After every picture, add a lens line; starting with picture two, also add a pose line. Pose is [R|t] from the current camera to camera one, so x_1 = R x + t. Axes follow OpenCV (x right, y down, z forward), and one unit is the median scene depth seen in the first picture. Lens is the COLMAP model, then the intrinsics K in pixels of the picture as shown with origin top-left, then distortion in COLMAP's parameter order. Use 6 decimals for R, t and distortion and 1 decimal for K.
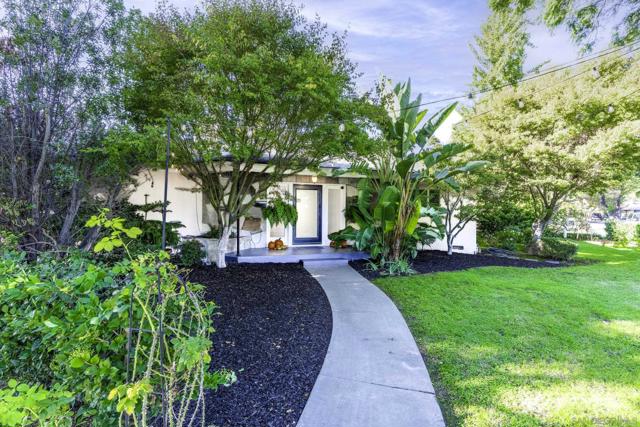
lens RADIAL K [[291.6, 0, 323.0], [0, 291.6, 212.4], [0, 0, 1]] dist [-0.021943, -0.000630]
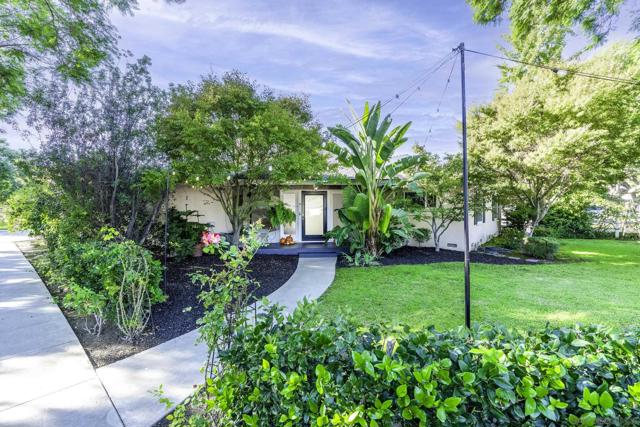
lens RADIAL K [[291.6, 0, 323.1], [0, 291.6, 213.1], [0, 0, 1]] dist [-0.021943, -0.000630]
pose [[0.972631, -0.010202, -0.232131, 0.297680], [0.013119, 0.999853, 0.011025, -0.019826], [0.231984, -0.013769, 0.972622, -0.190453]]
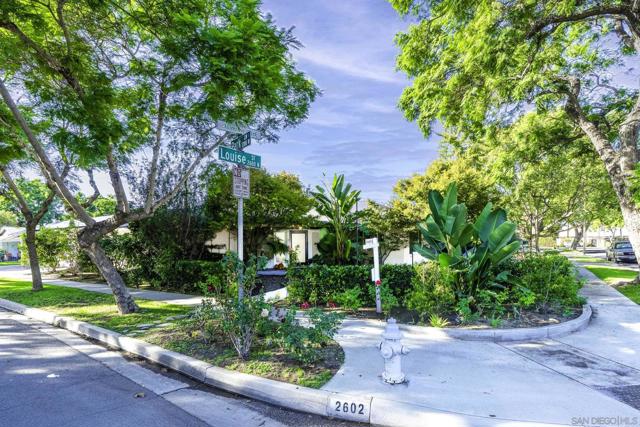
lens RADIAL K [[291.6, 0, 319.8], [0, 291.6, 213.8], [0, 0, 1]] dist [-0.021943, -0.000630]
pose [[0.988329, -0.033075, -0.148699, 0.363382], [0.017536, 0.994357, -0.104623, -0.015270], [0.151320, 0.100795, 0.983332, -0.733619]]
